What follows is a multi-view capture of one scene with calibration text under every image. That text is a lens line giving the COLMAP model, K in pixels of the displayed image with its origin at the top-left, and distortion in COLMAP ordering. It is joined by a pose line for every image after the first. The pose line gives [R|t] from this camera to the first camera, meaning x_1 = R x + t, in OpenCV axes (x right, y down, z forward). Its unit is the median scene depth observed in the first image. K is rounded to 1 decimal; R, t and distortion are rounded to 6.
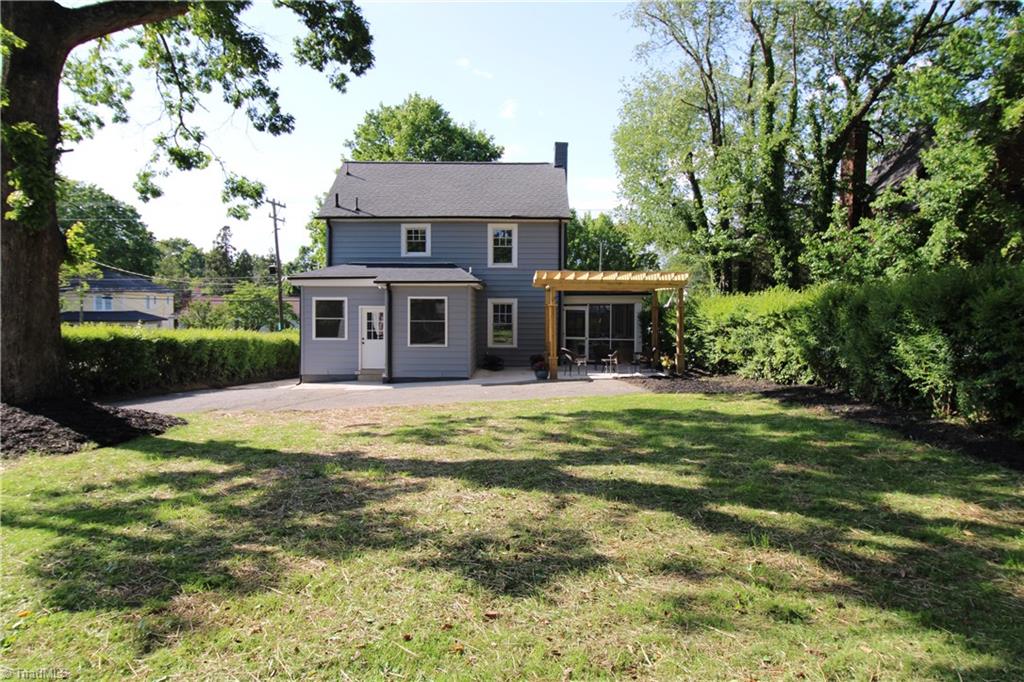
lens RADIAL K [[686.7, 0, 512.0], [0, 686.7, 341.0], [0, 0, 1]] dist [0.002710, -0.000862]
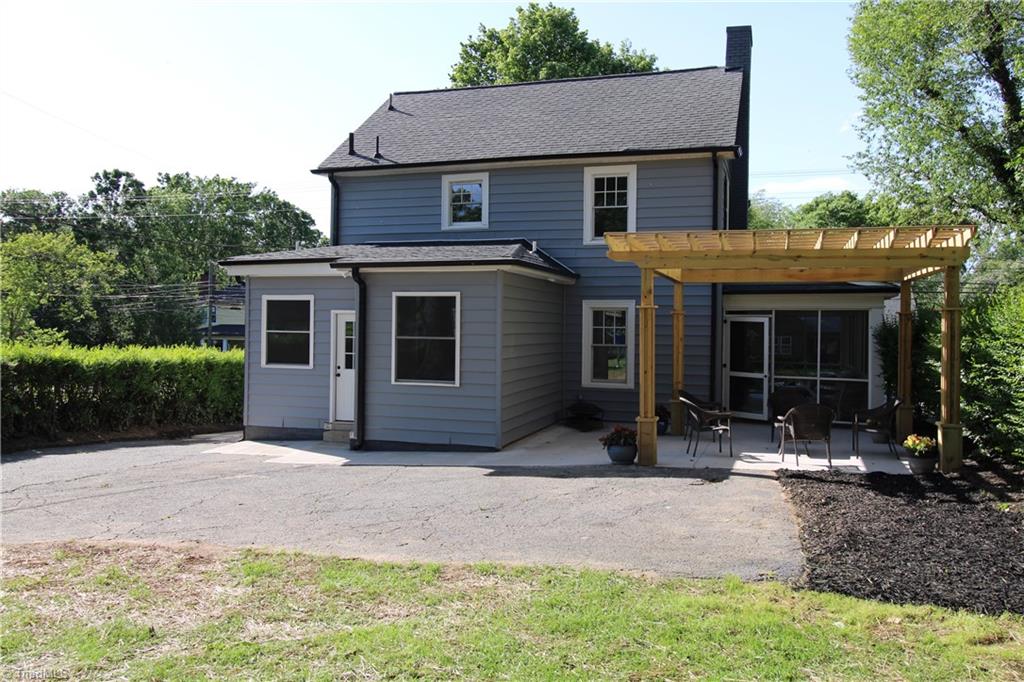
lens RADIAL K [[799.2, 0, 512.0], [0, 799.2, 341.0], [0, 0, 1]] dist [0.010396, 0.001782]
pose [[0.953030, 0.014092, -0.302547, 0.119579], [-0.023064, 0.999393, -0.026101, -0.010835], [0.301996, 0.031853, 0.952777, 0.396795]]
